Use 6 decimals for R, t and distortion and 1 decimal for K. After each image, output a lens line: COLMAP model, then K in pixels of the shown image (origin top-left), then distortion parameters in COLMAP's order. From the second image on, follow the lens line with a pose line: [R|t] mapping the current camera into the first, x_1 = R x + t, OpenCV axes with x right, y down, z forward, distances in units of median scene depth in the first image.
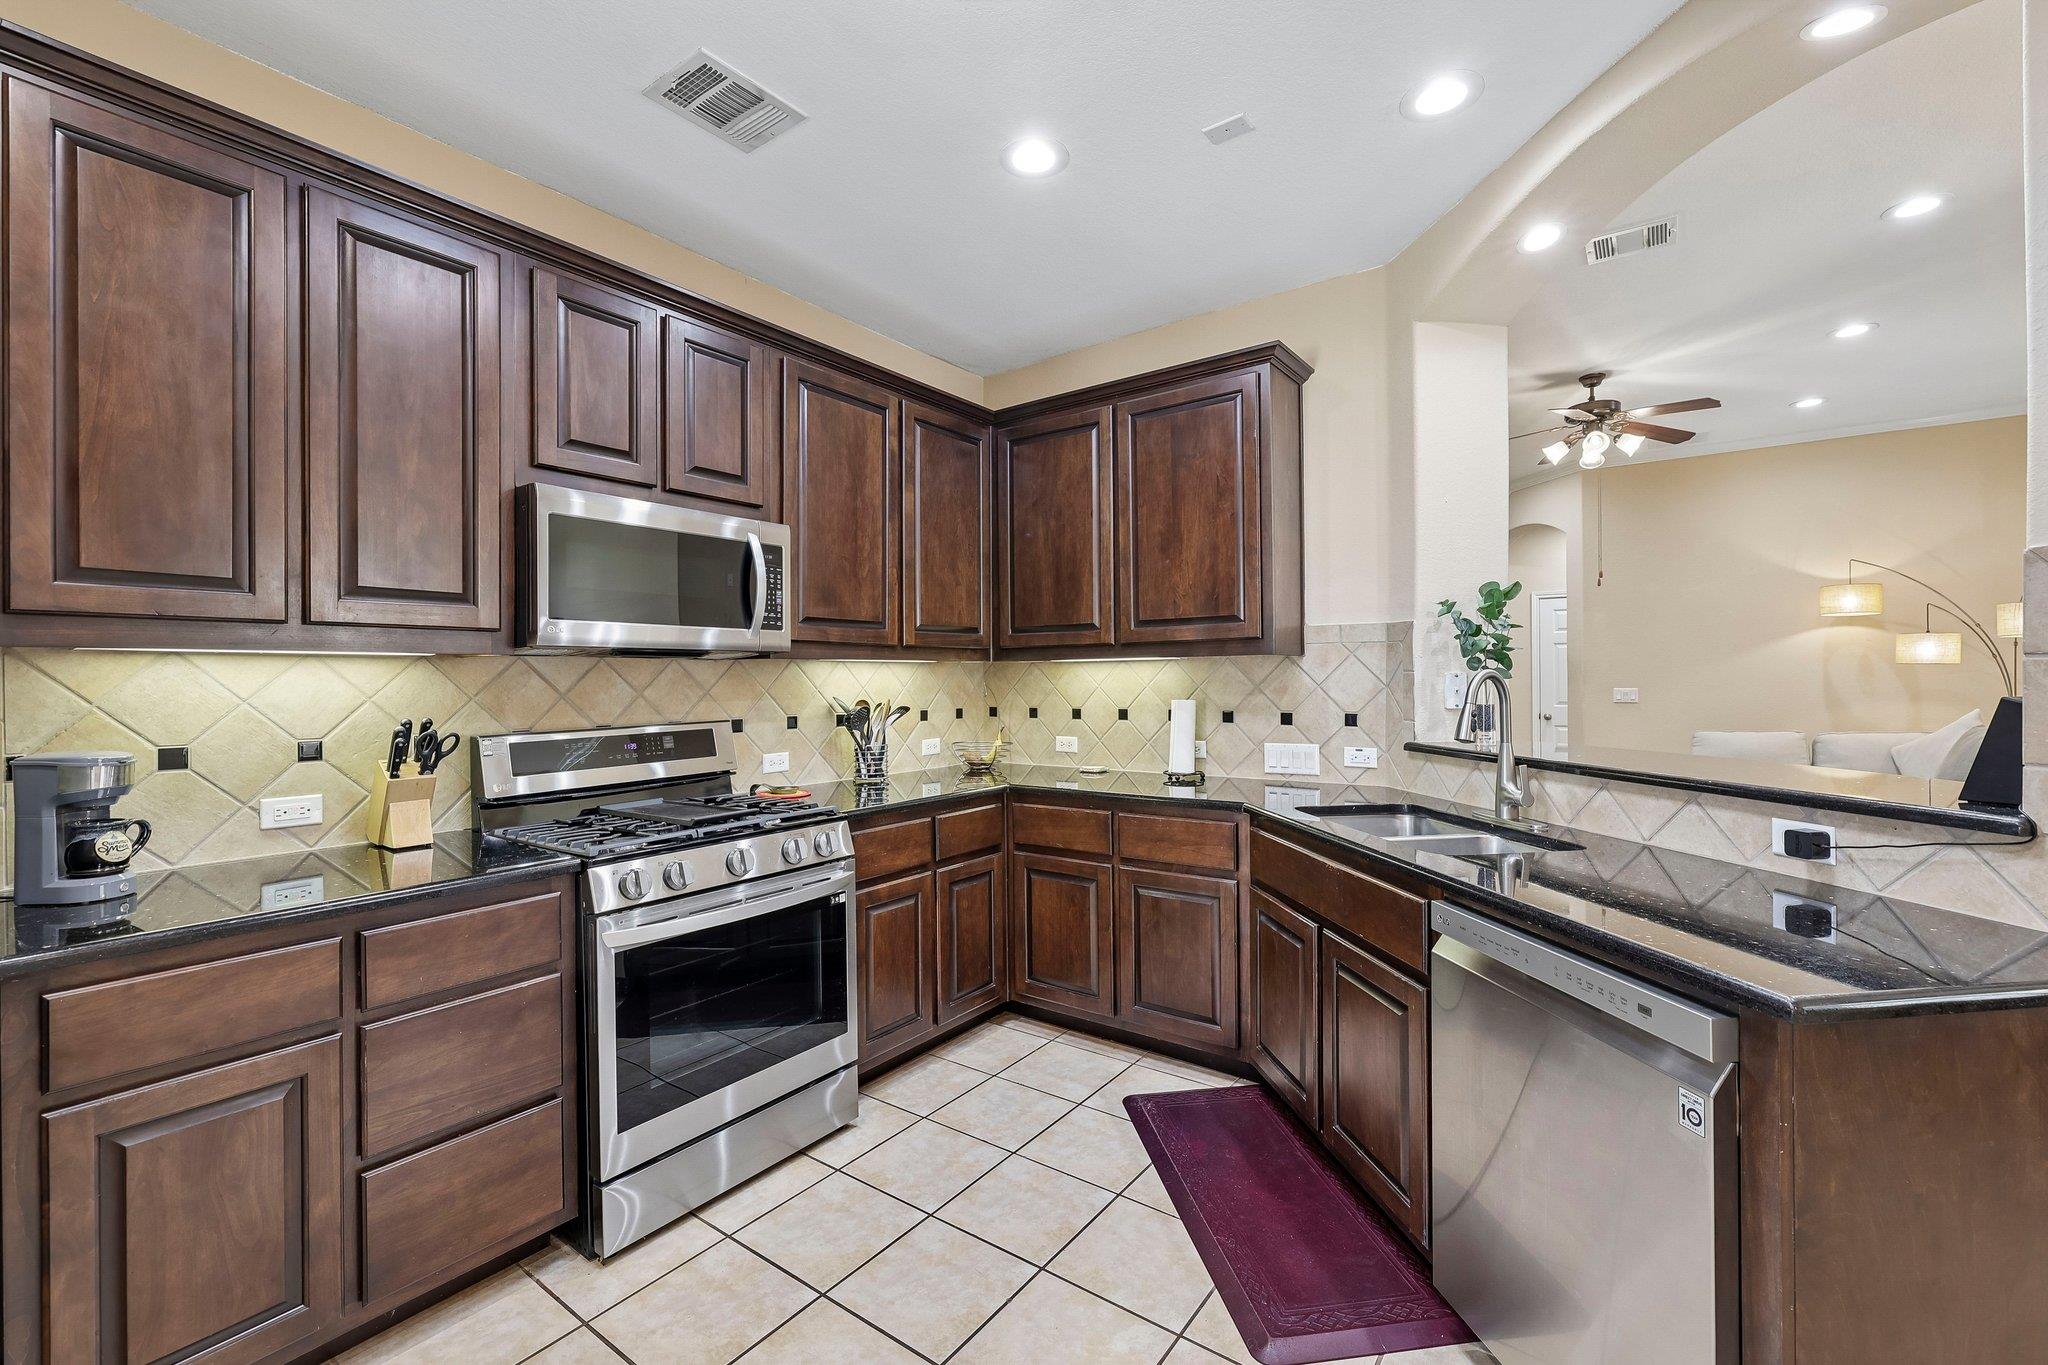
lens RADIAL K [[866.3, 0, 1041.8], [0, 866.3, 687.7], [0, 0, 1]] dist [0.000492, 0.001094]
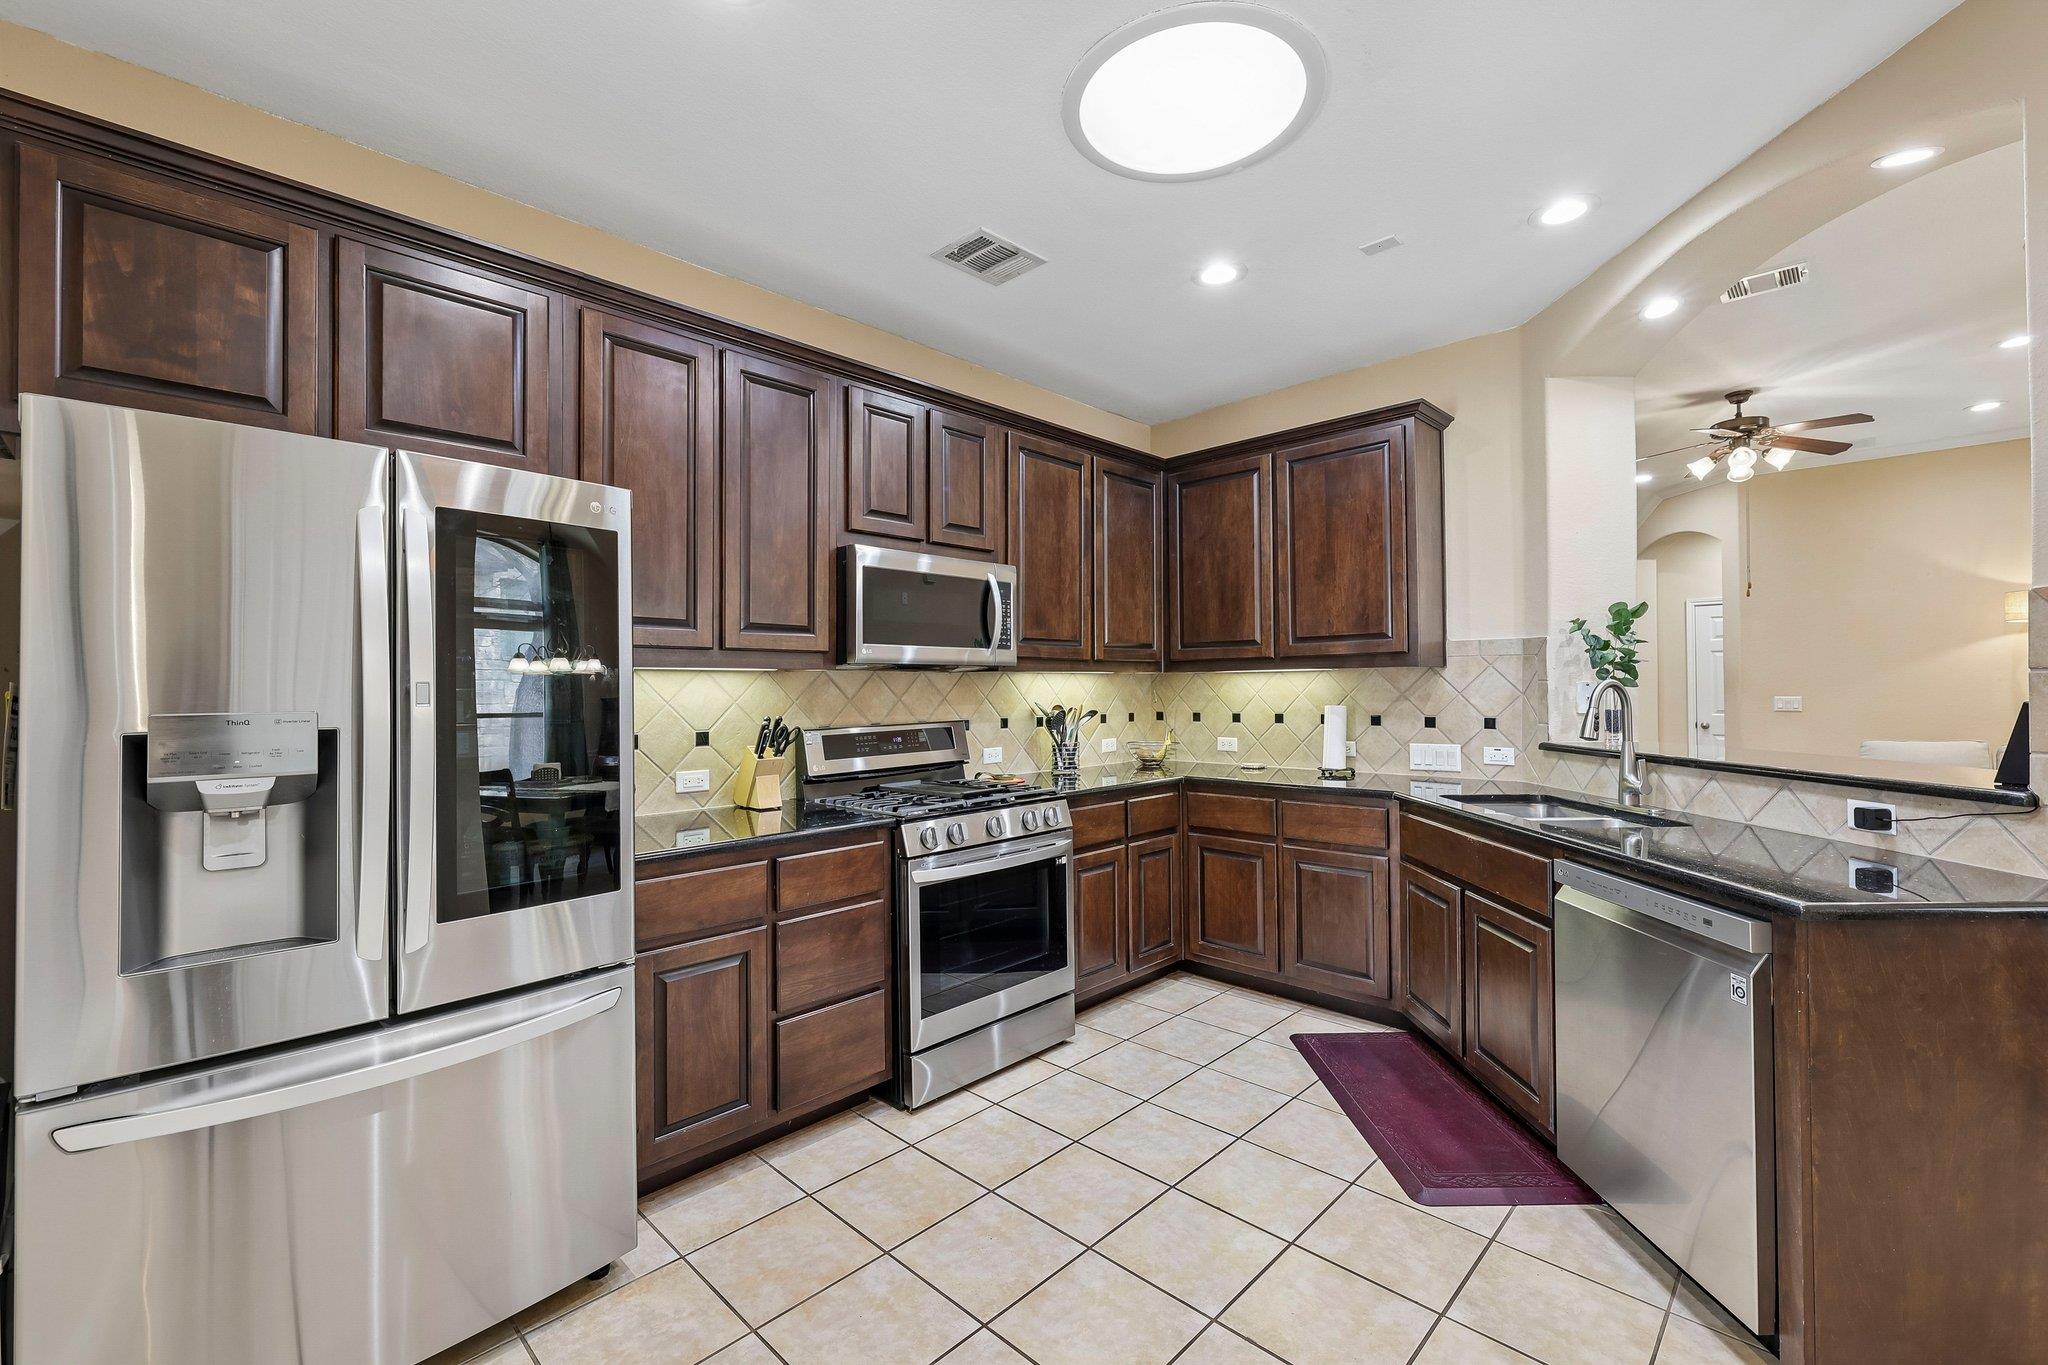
lens RADIAL K [[866.3, 0, 1039.6], [0, 866.3, 684.7], [0, 0, 1]] dist [0.000492, 0.001094]
pose [[0.990235, -0.000499, -0.139406, -0.090188], [-0.001328, 0.999914, -0.013017, 0.002482], [0.139401, 0.013075, 0.990150, -0.270807]]
